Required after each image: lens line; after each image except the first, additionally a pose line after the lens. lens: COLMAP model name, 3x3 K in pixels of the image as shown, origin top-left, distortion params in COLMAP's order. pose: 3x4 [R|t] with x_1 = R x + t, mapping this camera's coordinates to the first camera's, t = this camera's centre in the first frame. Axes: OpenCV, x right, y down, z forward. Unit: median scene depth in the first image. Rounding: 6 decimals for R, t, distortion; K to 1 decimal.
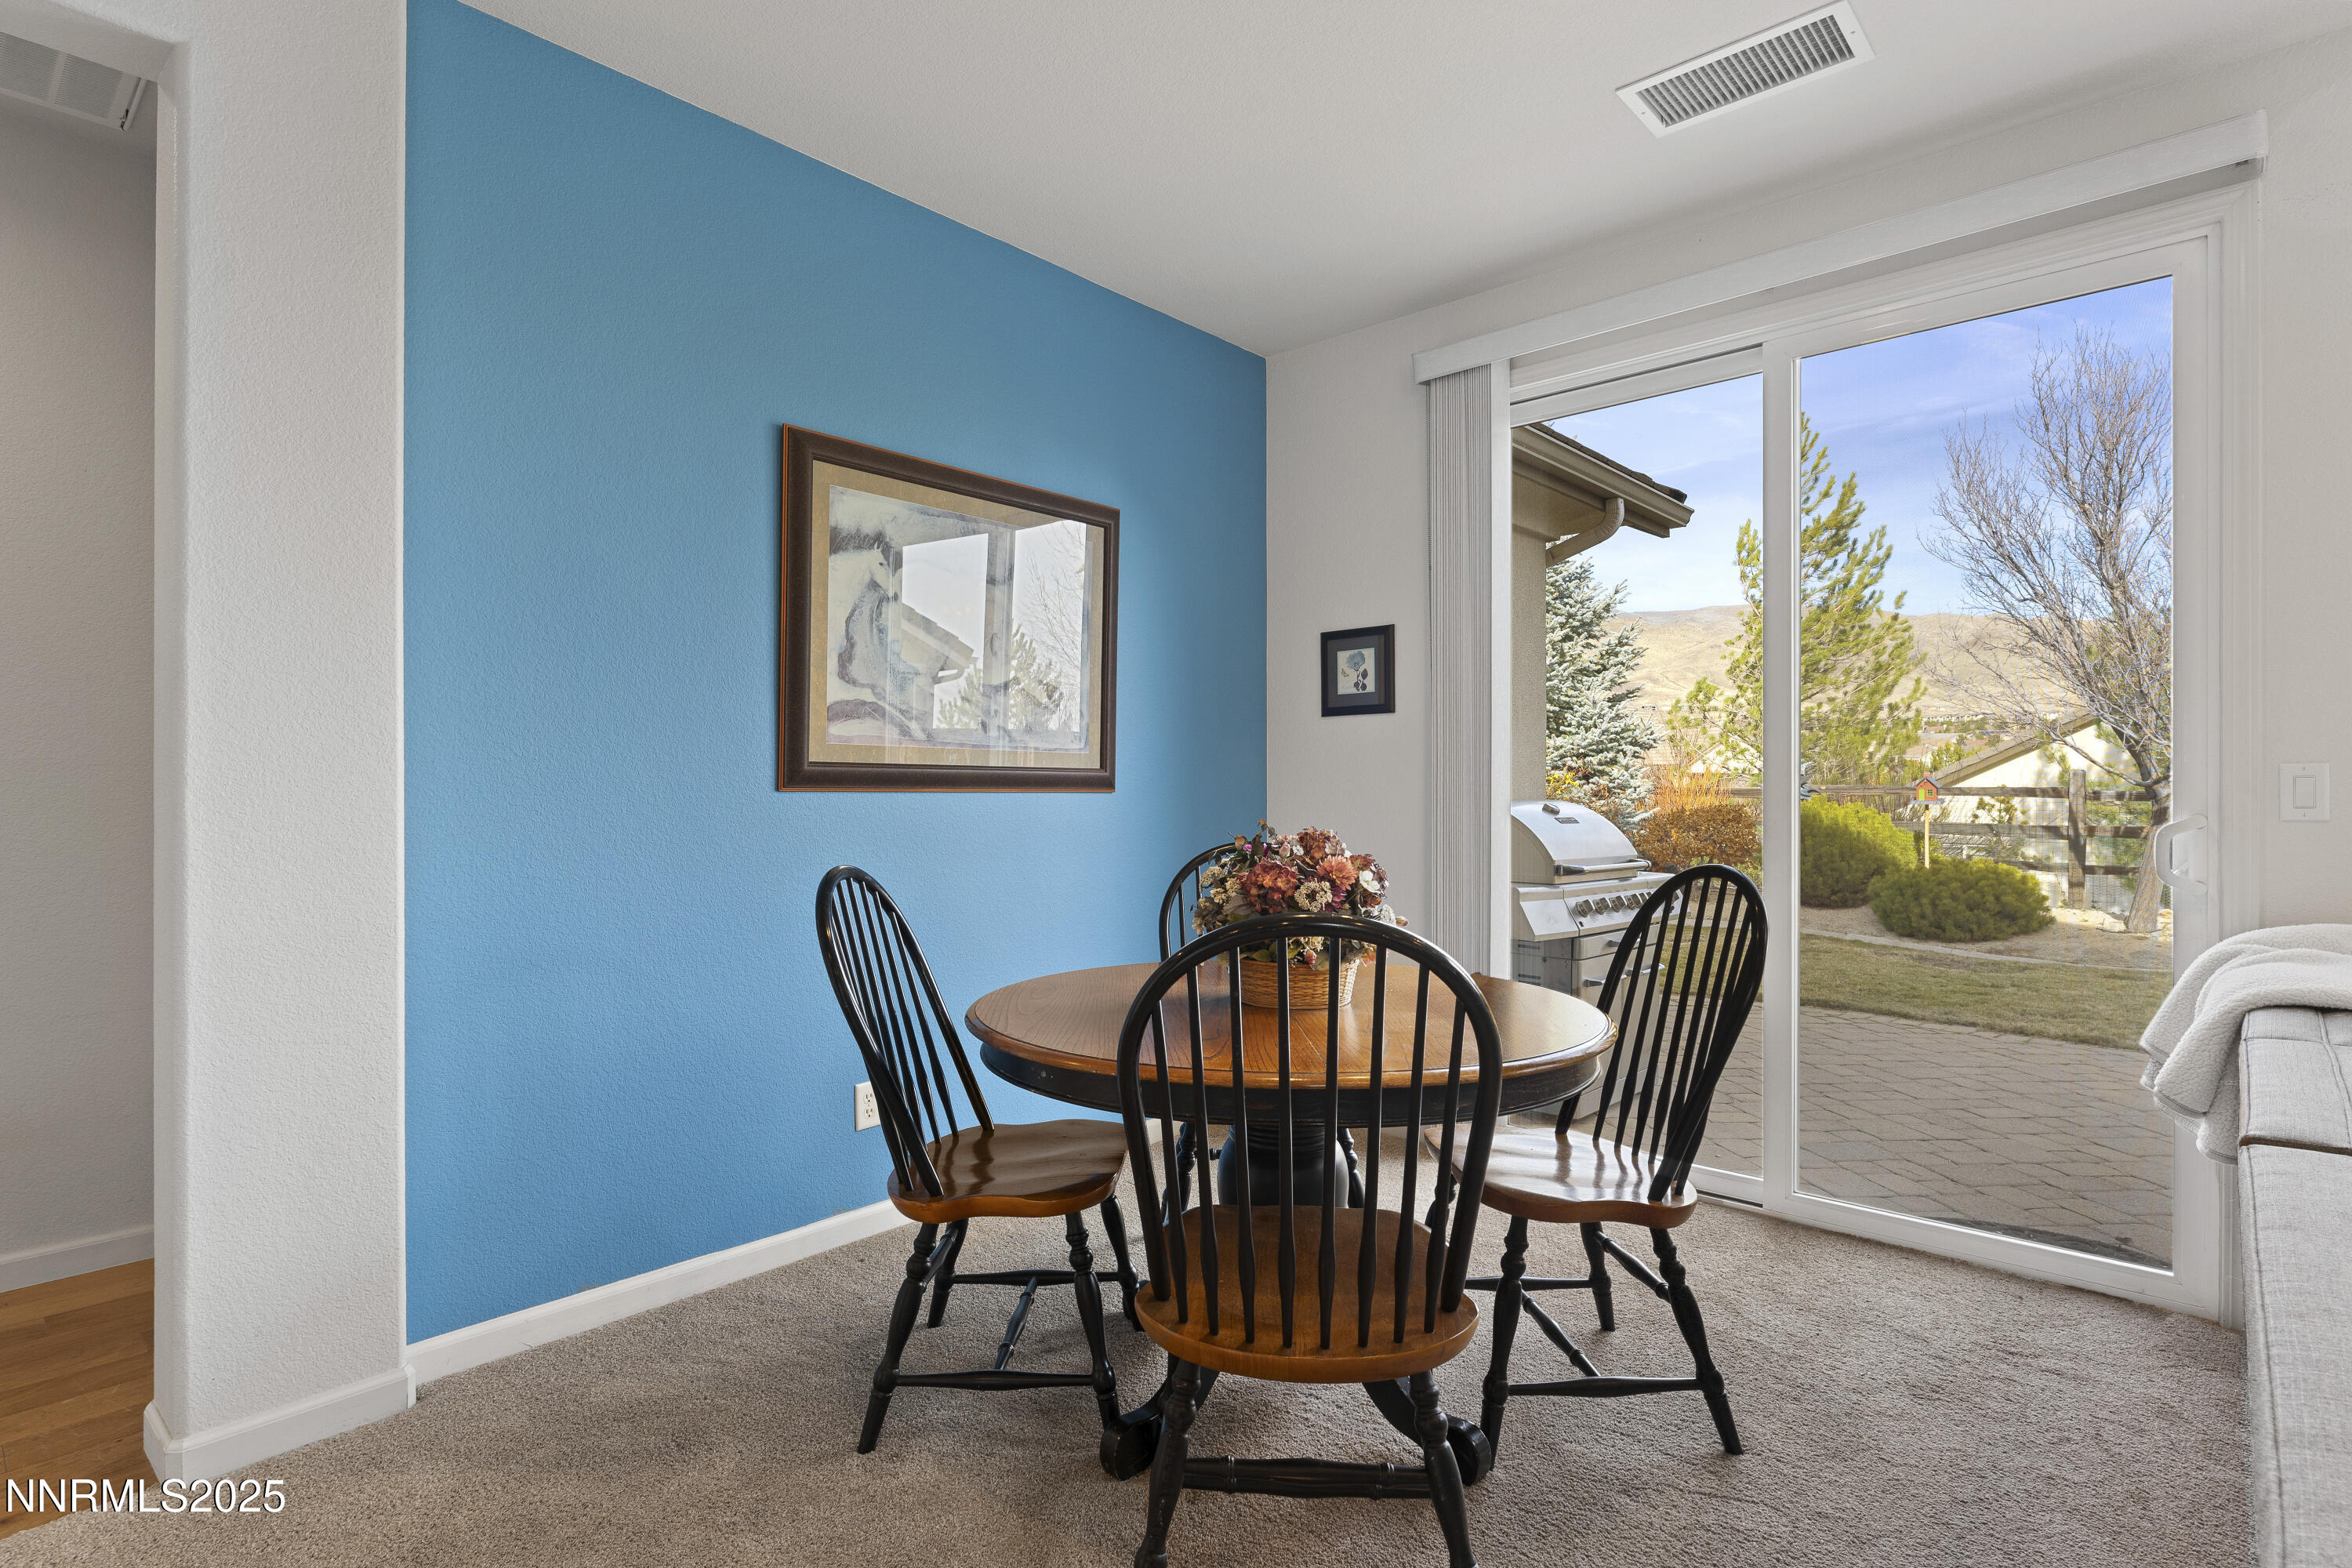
lens RADIAL K [[1124.3, 0, 1198.9], [0, 1124.3, 784.0], [0, 0, 1]] dist [-0.005589, -0.000925]
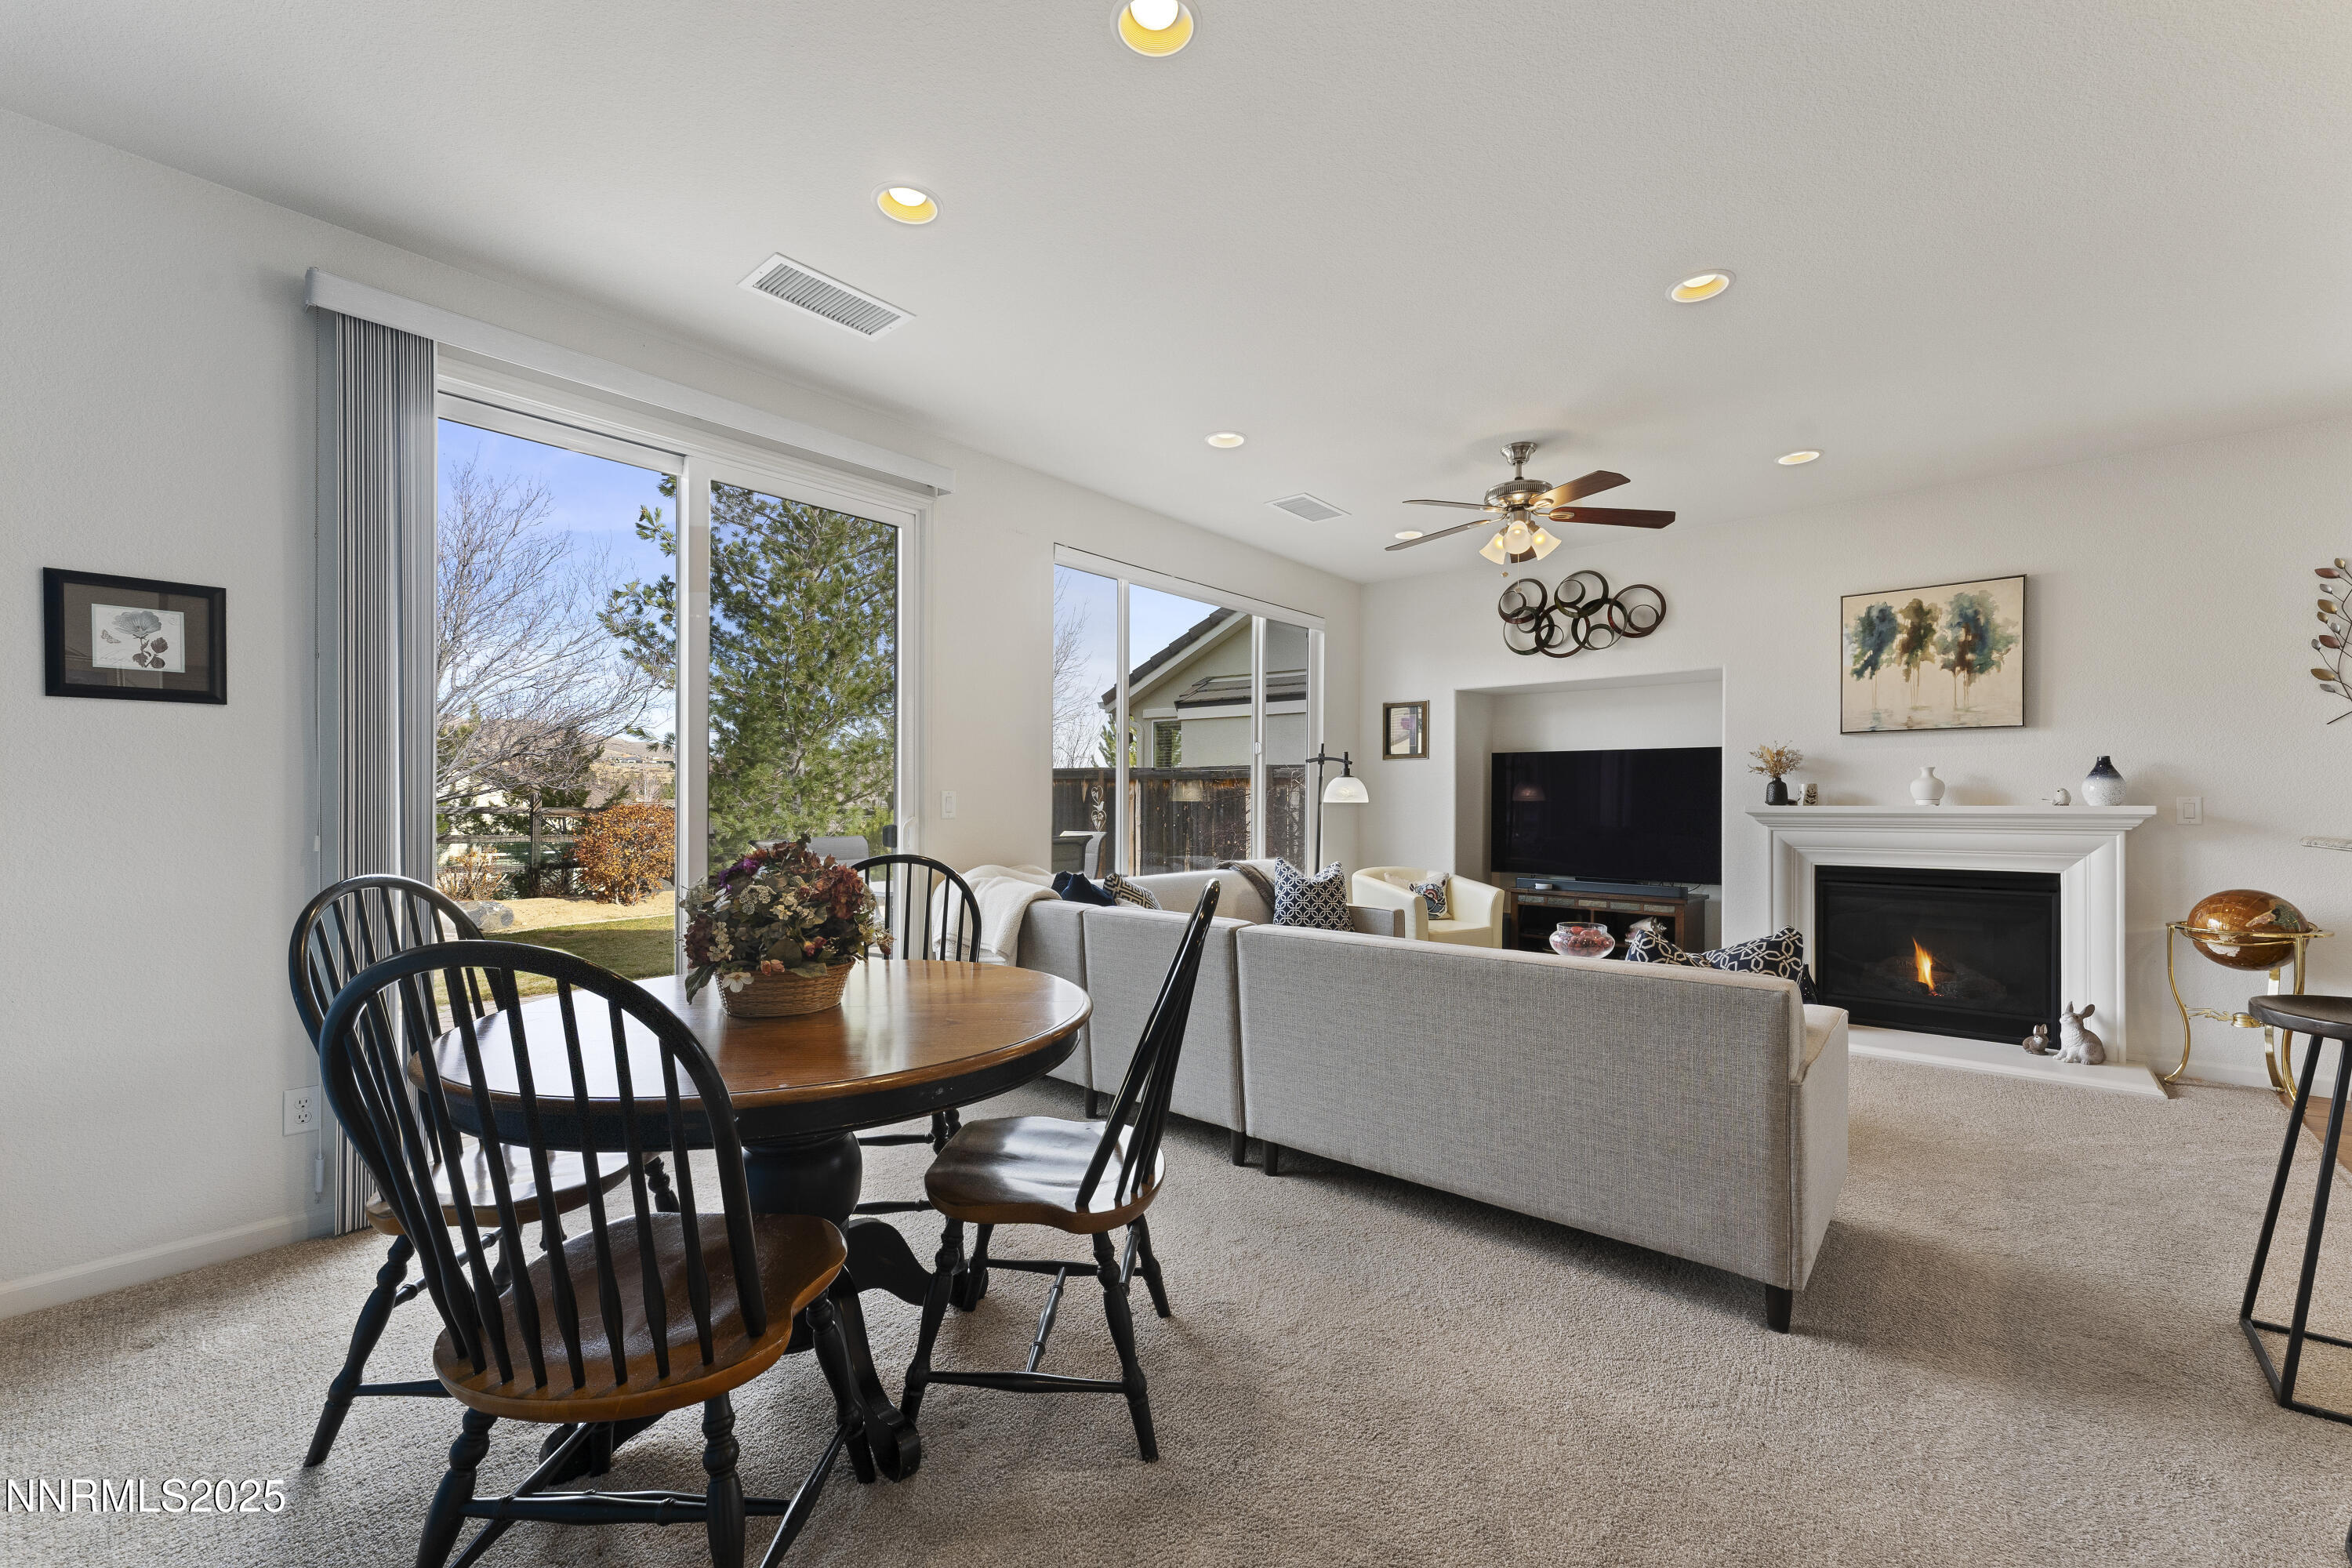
lens RADIAL K [[951.0, 0, 1159.1], [0, 951.0, 801.1], [0, 0, 1]] dist [-0.000977, -0.000067]
pose [[0.003648, -0.002623, 0.999990, -0.452961], [-0.001646, 0.999995, 0.002629, -0.000511], [-0.999992, -0.001655, 0.003643, 0.352418]]
